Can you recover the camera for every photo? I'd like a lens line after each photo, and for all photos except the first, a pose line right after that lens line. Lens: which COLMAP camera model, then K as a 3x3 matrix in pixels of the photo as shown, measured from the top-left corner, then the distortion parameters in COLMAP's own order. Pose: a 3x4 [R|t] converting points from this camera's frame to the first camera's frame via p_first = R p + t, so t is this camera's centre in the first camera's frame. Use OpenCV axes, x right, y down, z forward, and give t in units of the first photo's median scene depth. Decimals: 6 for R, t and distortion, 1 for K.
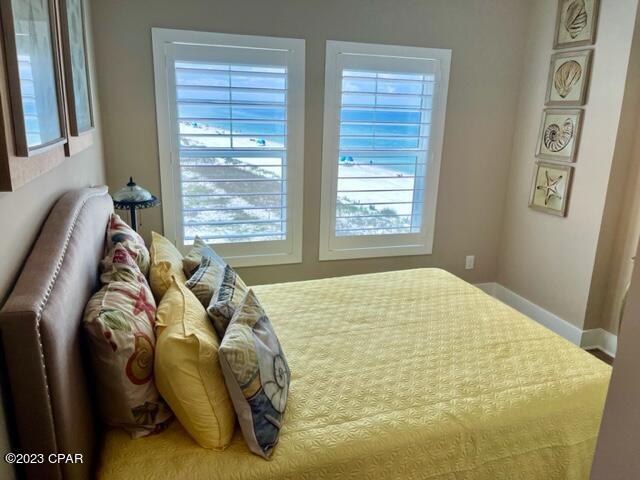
lens RADIAL K [[489.4, 0, 323.4], [0, 489.4, 239.2], [0, 0, 1]] dist [0.059577, -0.096947]
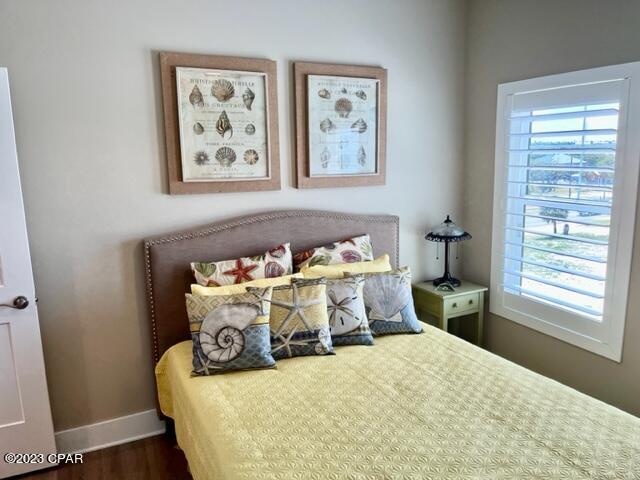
lens RADIAL K [[489.4, 0, 323.4], [0, 489.4, 239.2], [0, 0, 1]] dist [0.059577, -0.096947]
pose [[0.137131, 0.146170, -0.979709, 0.679963], [-0.235235, 0.965564, 0.111133, -0.123050], [0.962216, 0.215222, 0.166793, 0.495786]]
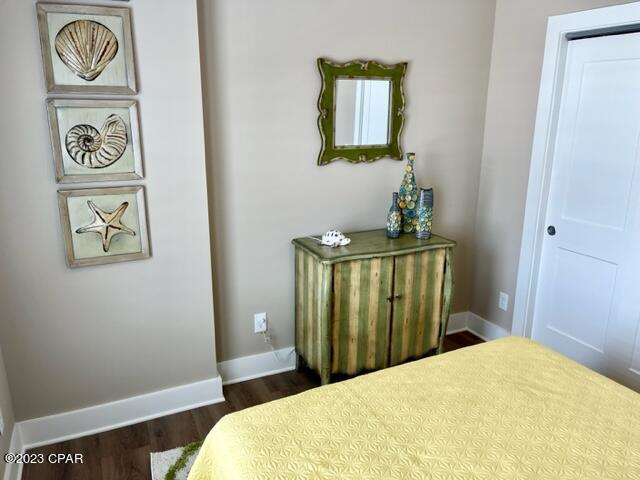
lens RADIAL K [[489.4, 0, 323.4], [0, 489.4, 239.2], [0, 0, 1]] dist [0.059577, -0.096947]
pose [[-0.149354, -0.288887, 0.945641, -0.218055], [0.244985, 0.915738, 0.318444, -0.256750], [-0.957954, 0.279229, -0.065996, 0.908934]]
